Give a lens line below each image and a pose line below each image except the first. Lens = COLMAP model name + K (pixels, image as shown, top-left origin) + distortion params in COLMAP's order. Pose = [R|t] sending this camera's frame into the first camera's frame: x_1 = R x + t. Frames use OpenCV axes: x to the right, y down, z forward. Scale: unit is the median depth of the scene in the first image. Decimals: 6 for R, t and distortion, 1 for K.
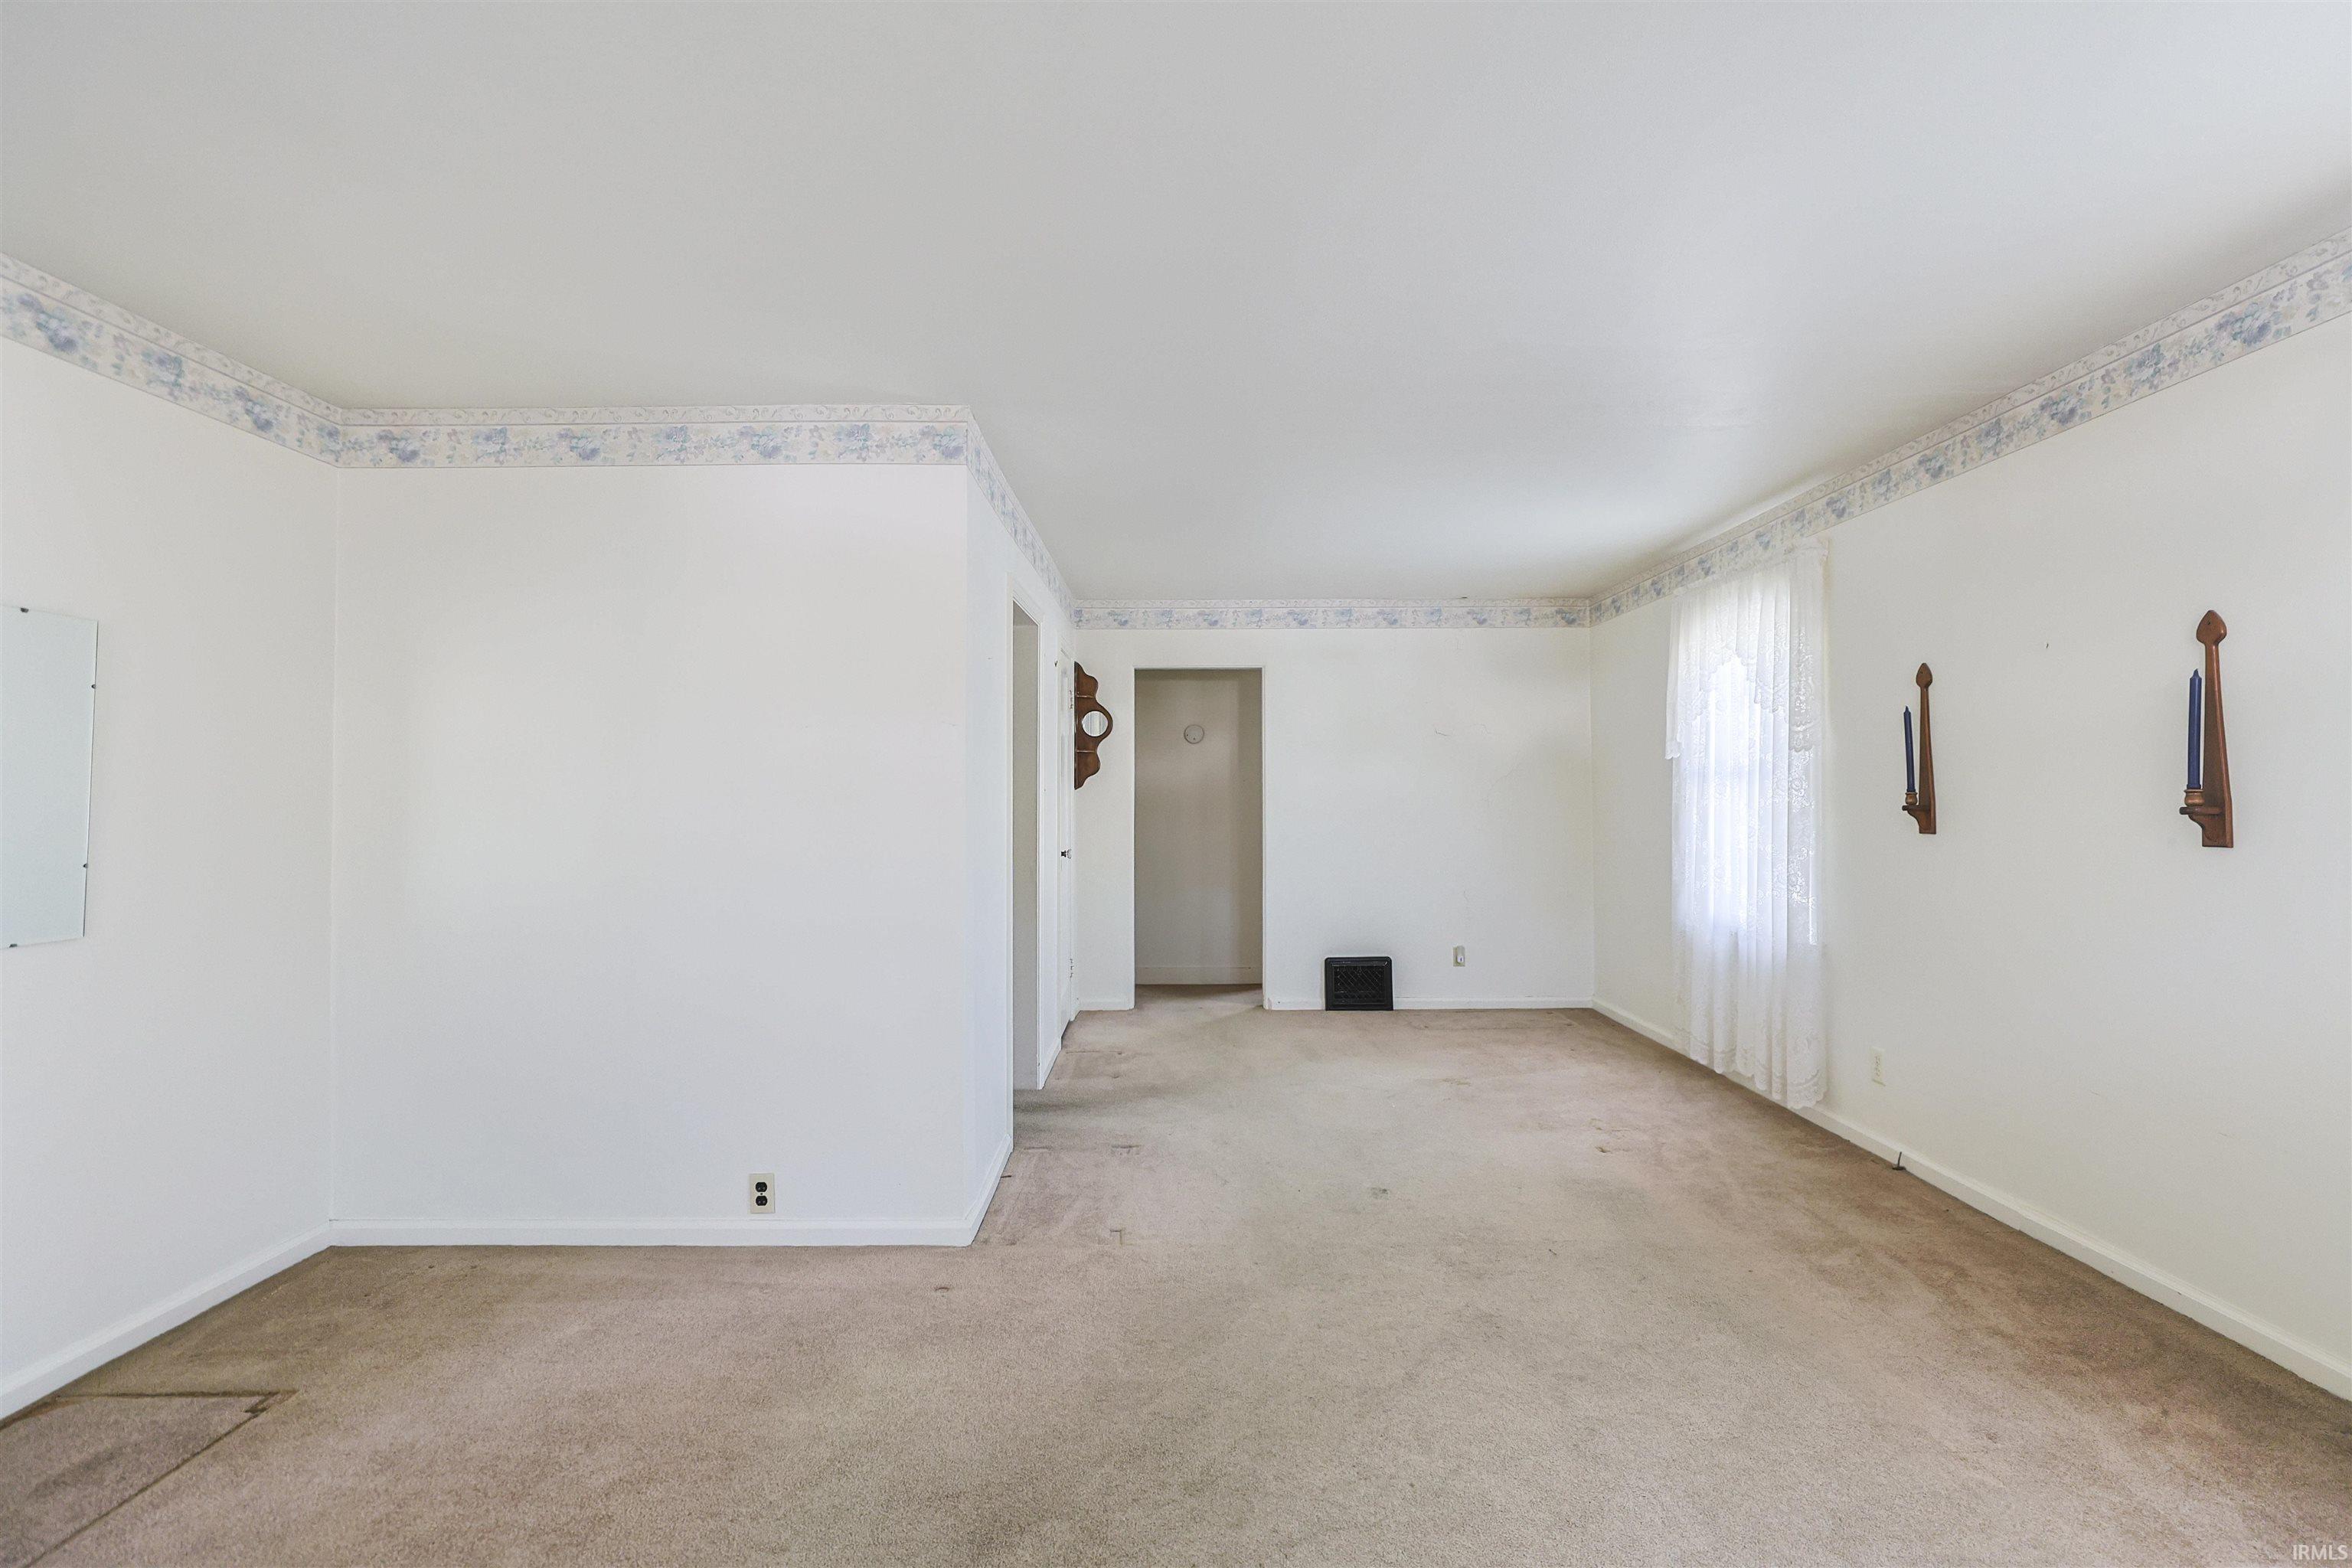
lens RADIAL K [[1140.2, 0, 1179.2], [0, 1140.2, 782.6], [0, 0, 1]] dist [-0.012224, 0.007111]
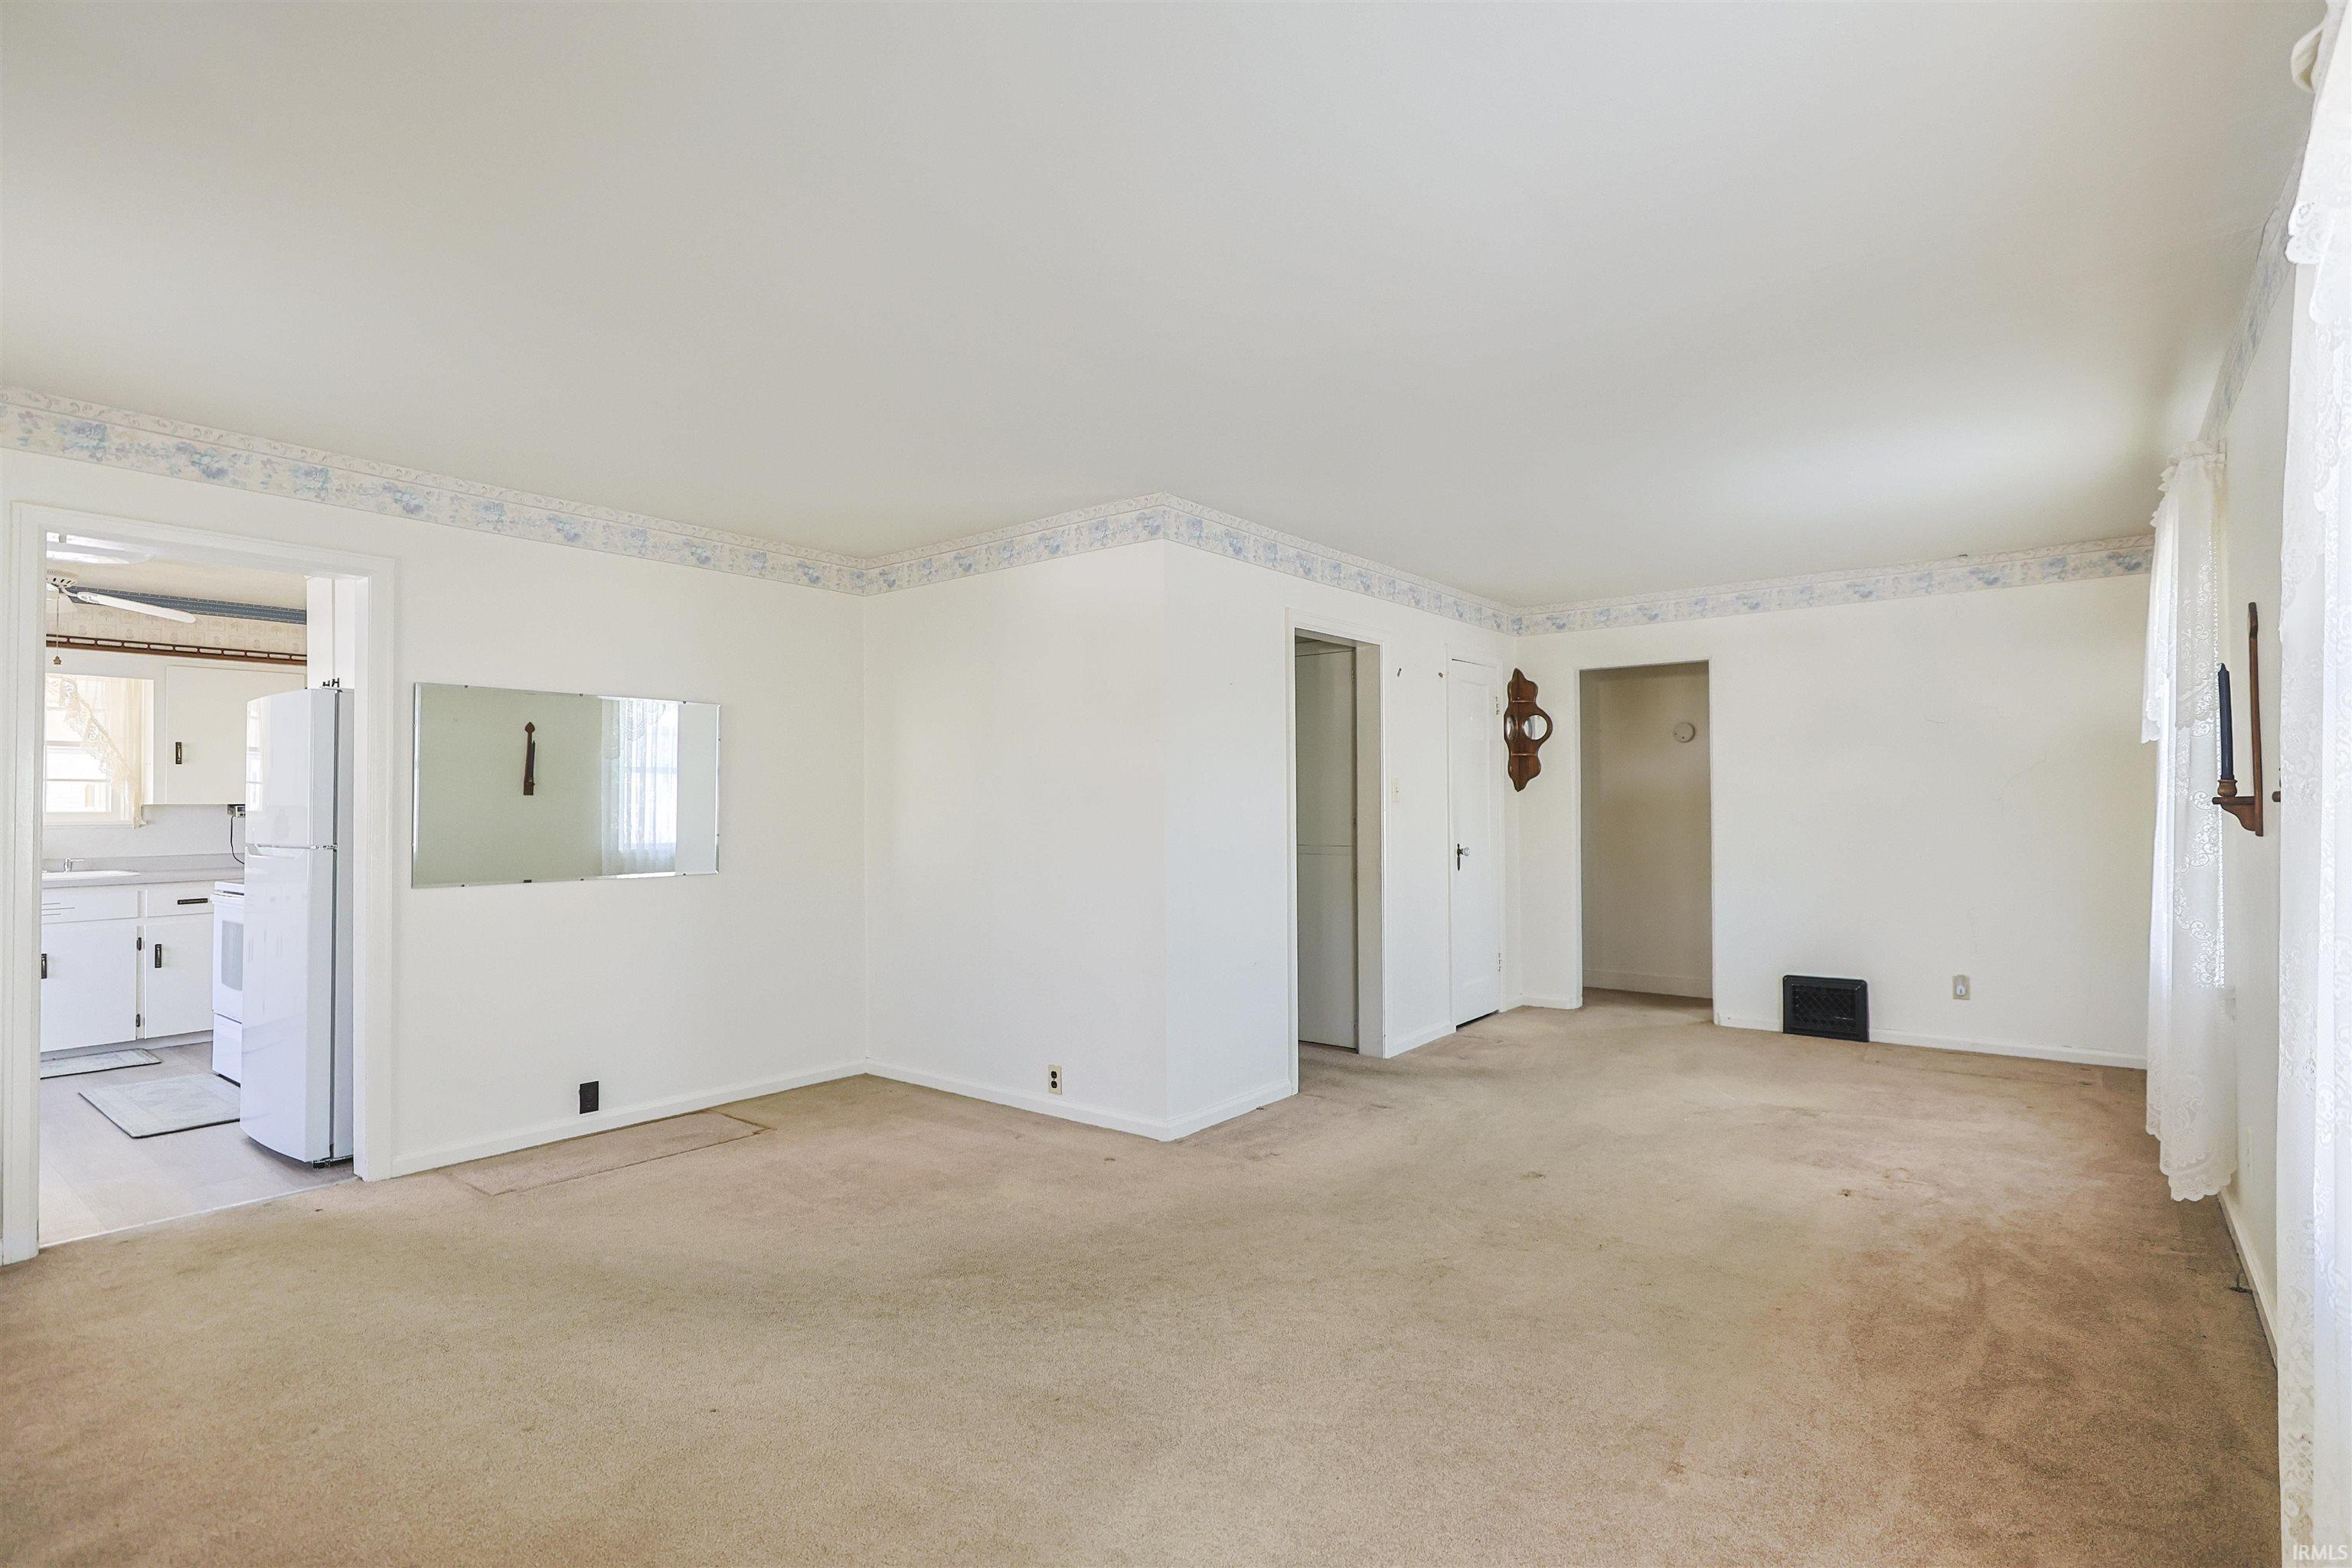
lens RADIAL K [[1140.2, 0, 1175.5], [0, 1140.2, 800.6], [0, 0, 1]] dist [-0.012224, 0.007111]
pose [[0.784085, -0.005678, -0.620627, 0.501566], [0.010477, 0.999937, 0.004088, 0.010714], [0.620565, -0.009708, 0.784095, -0.005501]]
